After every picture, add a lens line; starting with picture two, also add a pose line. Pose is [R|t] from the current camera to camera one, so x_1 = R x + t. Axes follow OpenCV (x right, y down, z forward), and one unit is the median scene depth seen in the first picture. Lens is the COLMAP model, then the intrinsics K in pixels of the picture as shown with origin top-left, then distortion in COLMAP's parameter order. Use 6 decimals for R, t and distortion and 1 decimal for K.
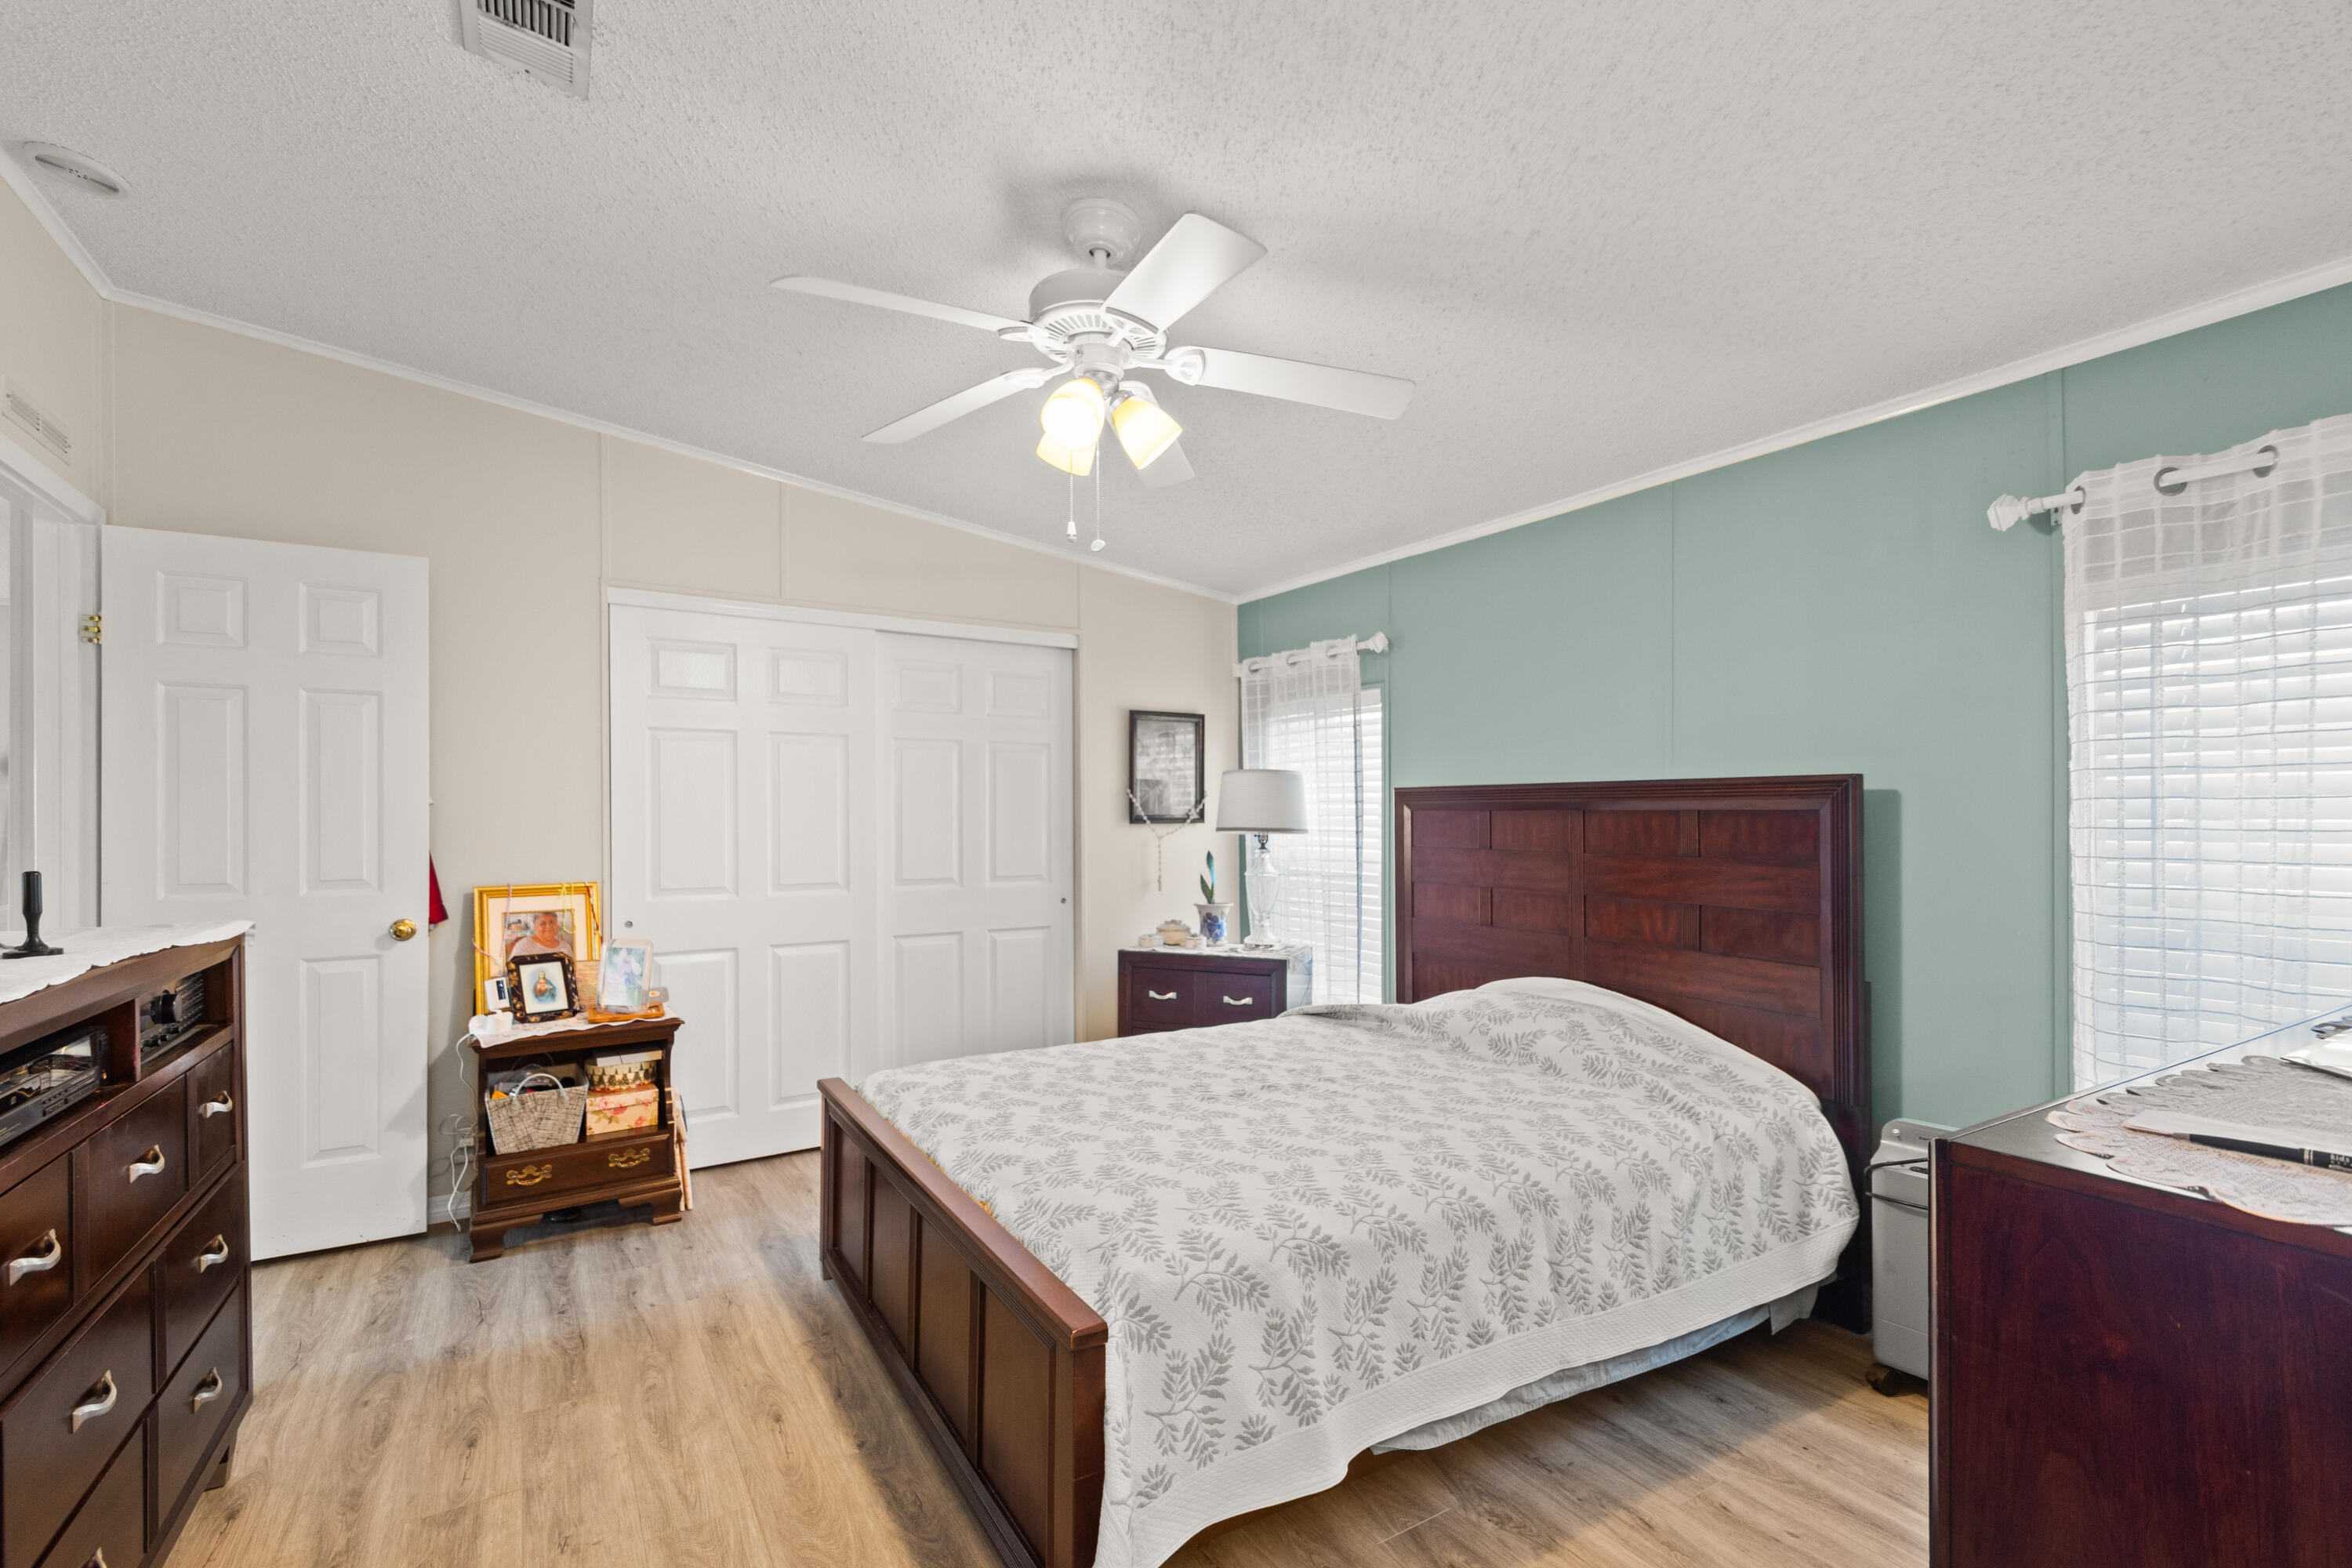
lens RADIAL K [[1061.7, 0, 1175.4], [0, 1061.7, 814.2], [0, 0, 1]] dist [0.001971, 0.000158]
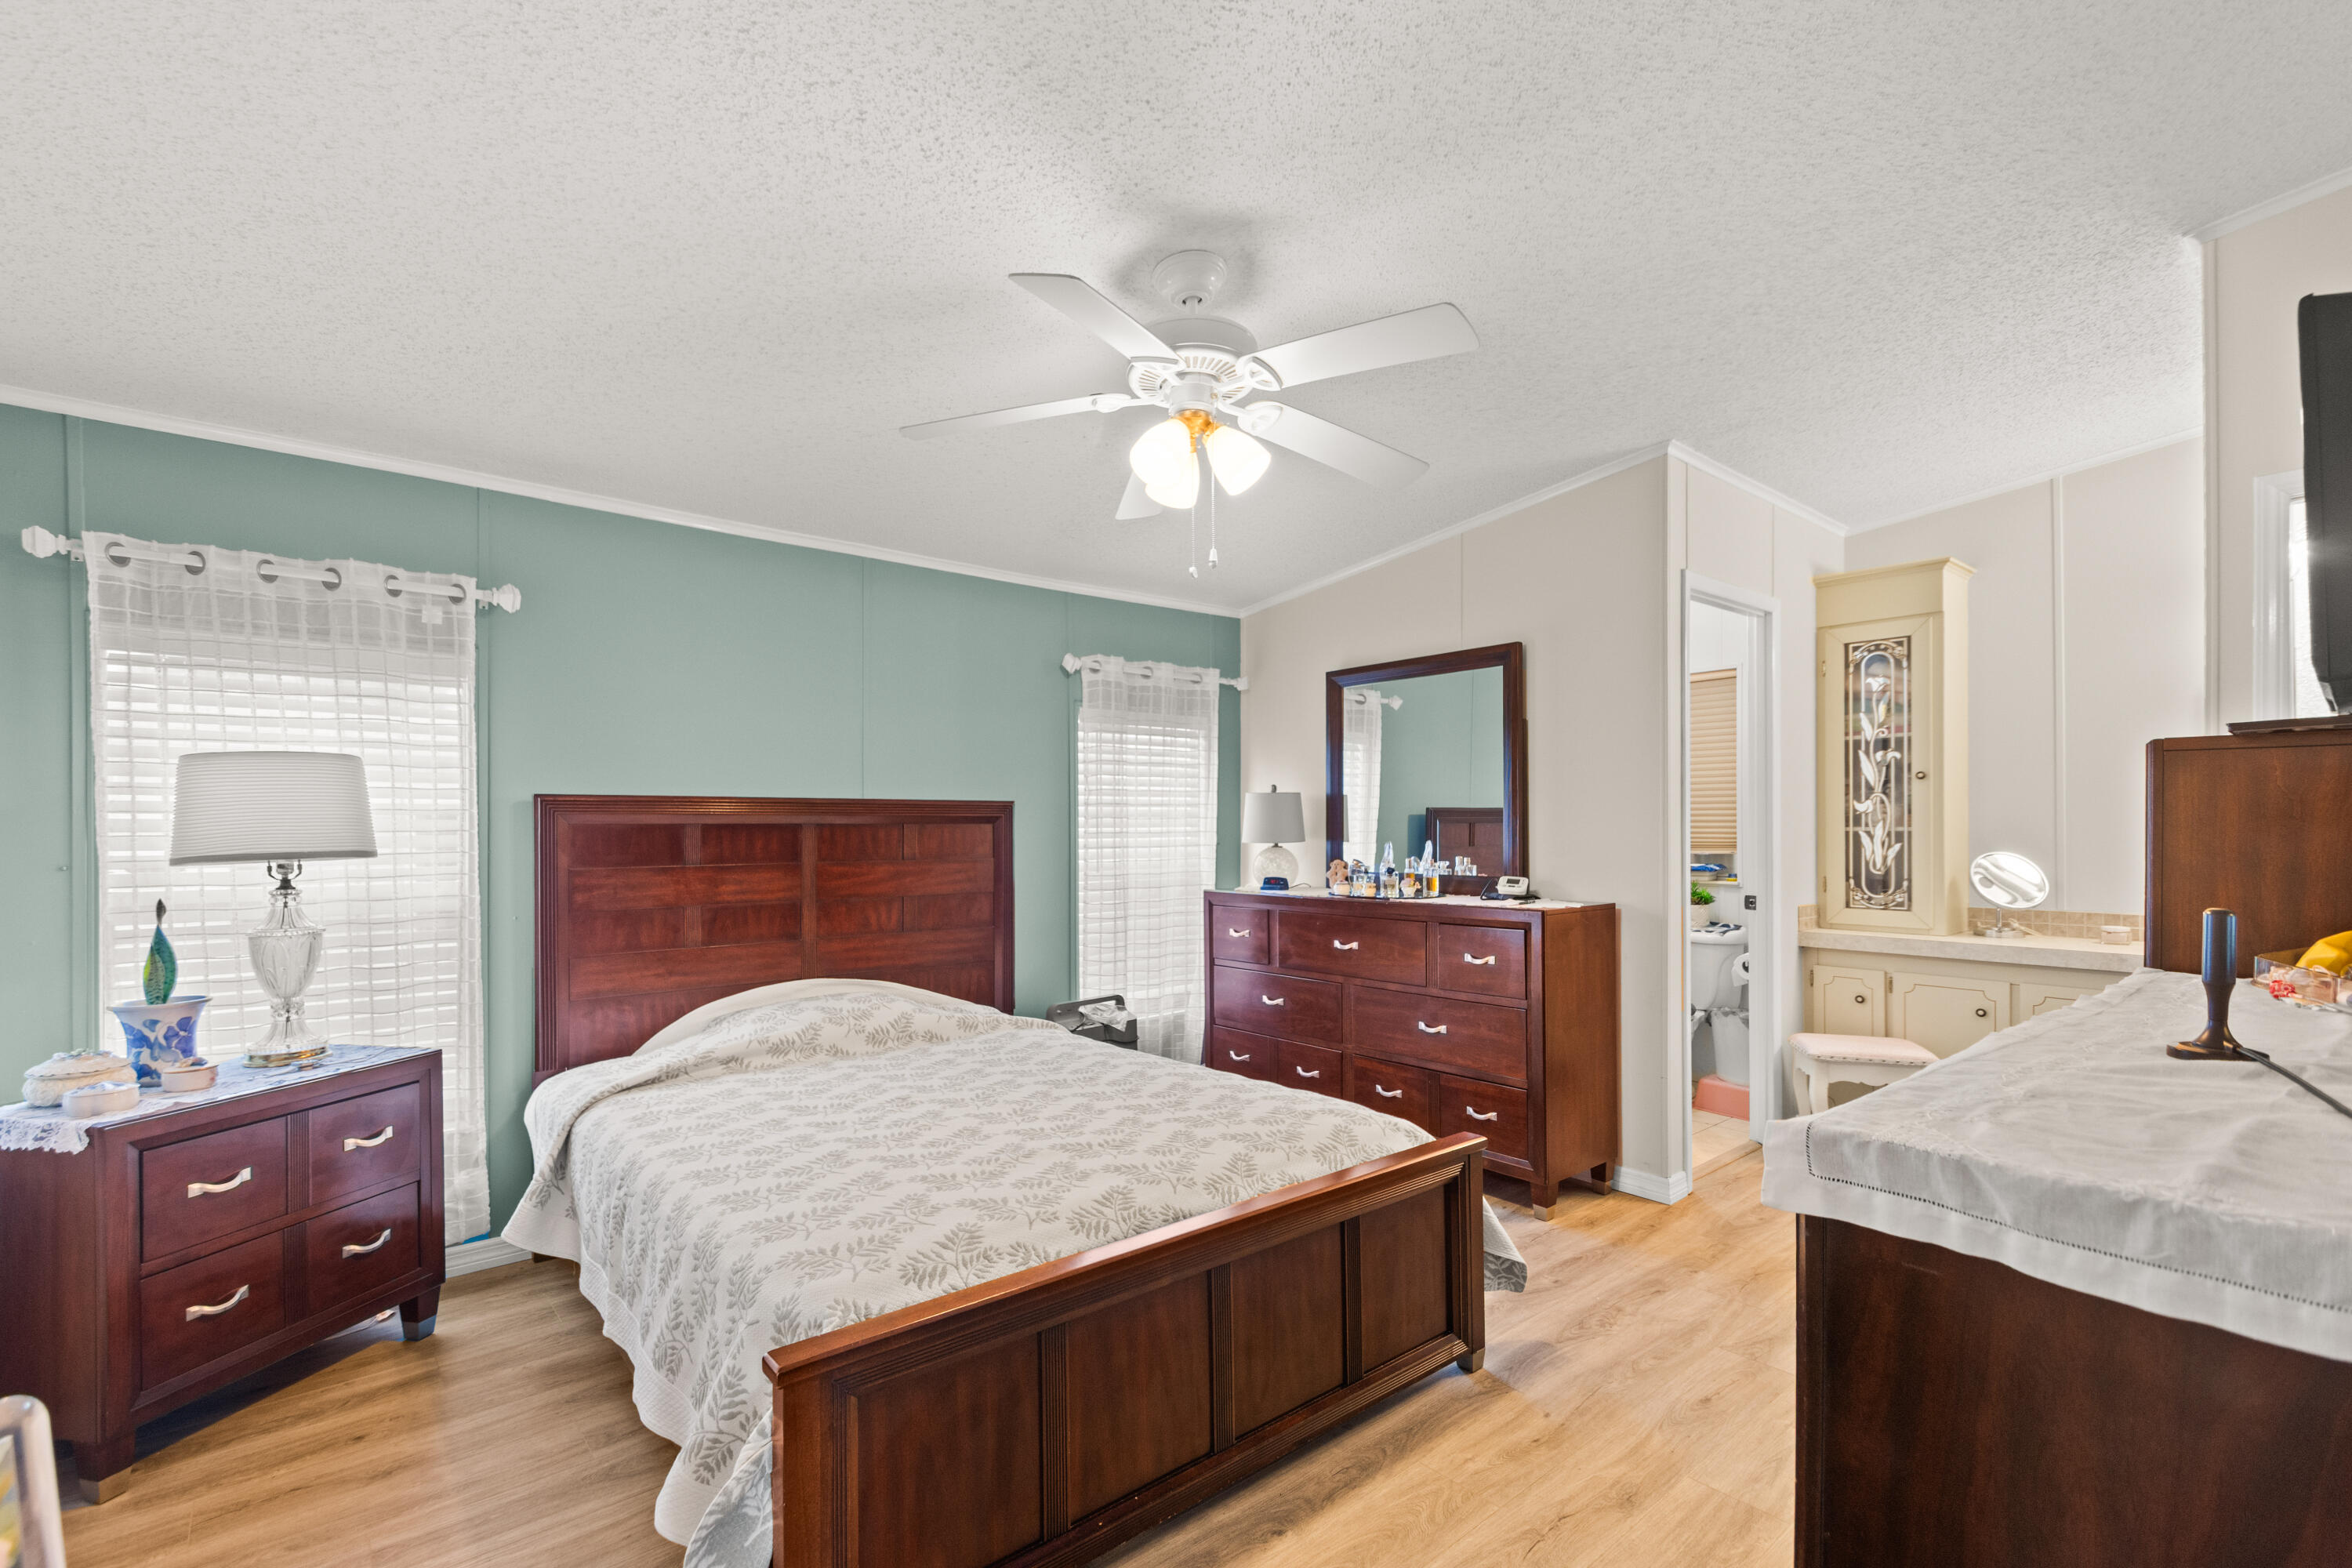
lens RADIAL K [[1061.7, 0, 1175.4], [0, 1061.7, 814.2], [0, 0, 1]] dist [0.001971, 0.000158]
pose [[-0.167725, 0.010442, 0.985778, -0.835370], [0.004498, 0.999942, -0.009827, -0.001213], [-0.985824, 0.002785, -0.167762, 0.882041]]
